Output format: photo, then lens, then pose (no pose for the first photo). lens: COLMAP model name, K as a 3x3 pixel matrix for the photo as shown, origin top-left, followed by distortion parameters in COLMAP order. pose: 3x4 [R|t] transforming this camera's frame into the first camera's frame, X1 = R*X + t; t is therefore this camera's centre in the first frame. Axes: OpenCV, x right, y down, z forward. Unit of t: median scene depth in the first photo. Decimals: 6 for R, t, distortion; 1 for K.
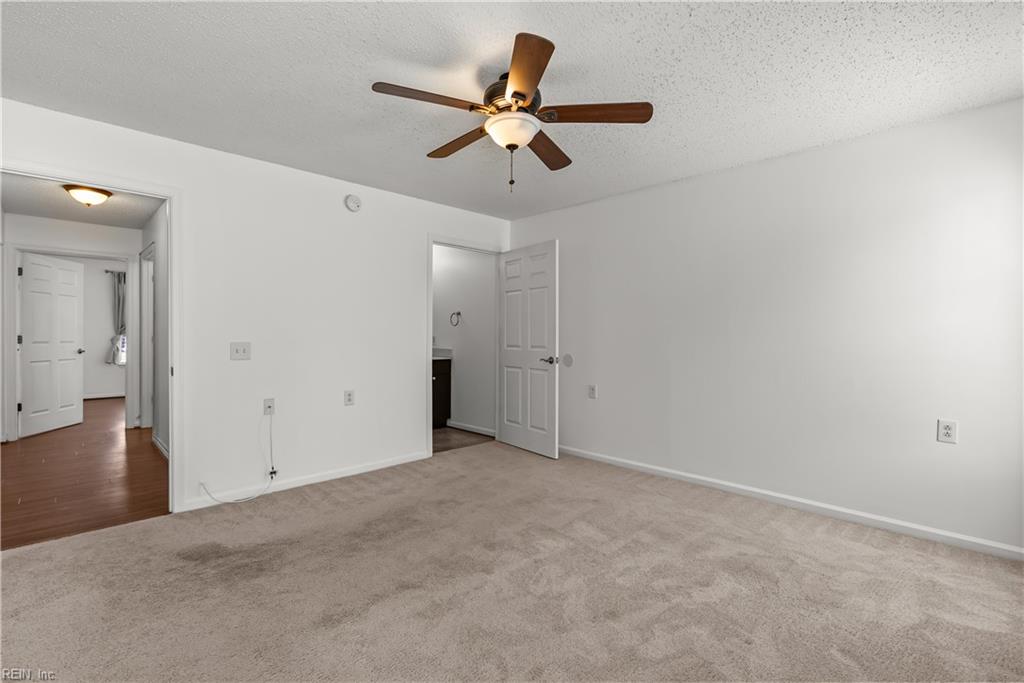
lens RADIAL K [[454.9, 0, 512.5], [0, 454.9, 333.7], [0, 0, 1]] dist [-0.010457, -0.000281]
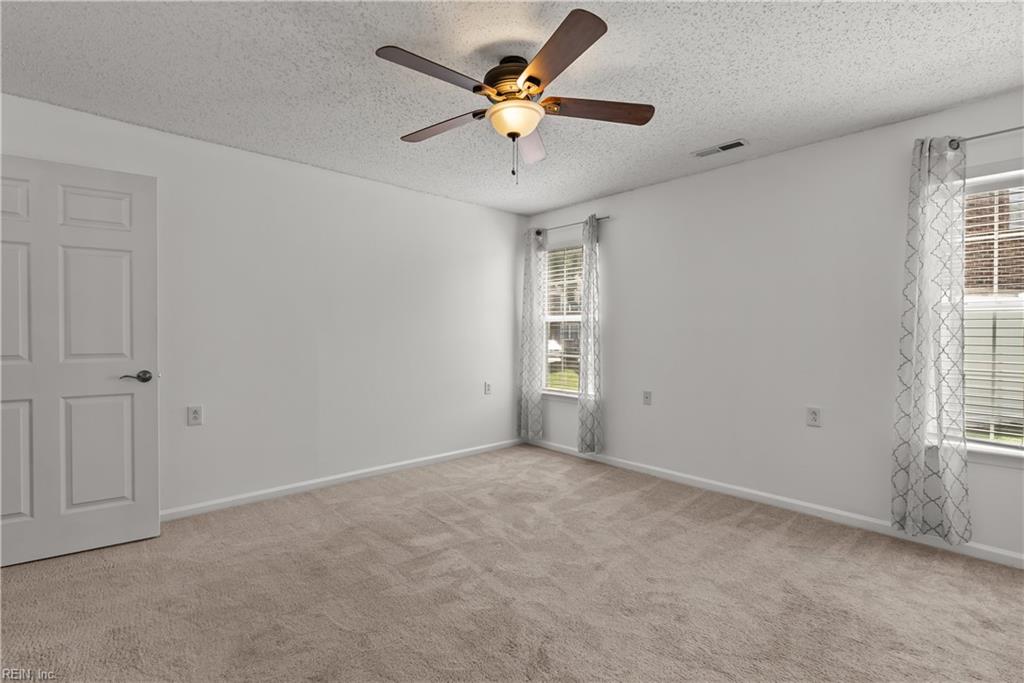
lens RADIAL K [[462.9, 0, 513.6], [0, 462.9, 337.1], [0, 0, 1]] dist [-0.006871, 0.001413]
pose [[0.049885, -0.015987, 0.998627, -0.789685], [-0.003808, 0.999862, 0.016197, -0.007394], [-0.998748, -0.004610, 0.049818, 0.780189]]
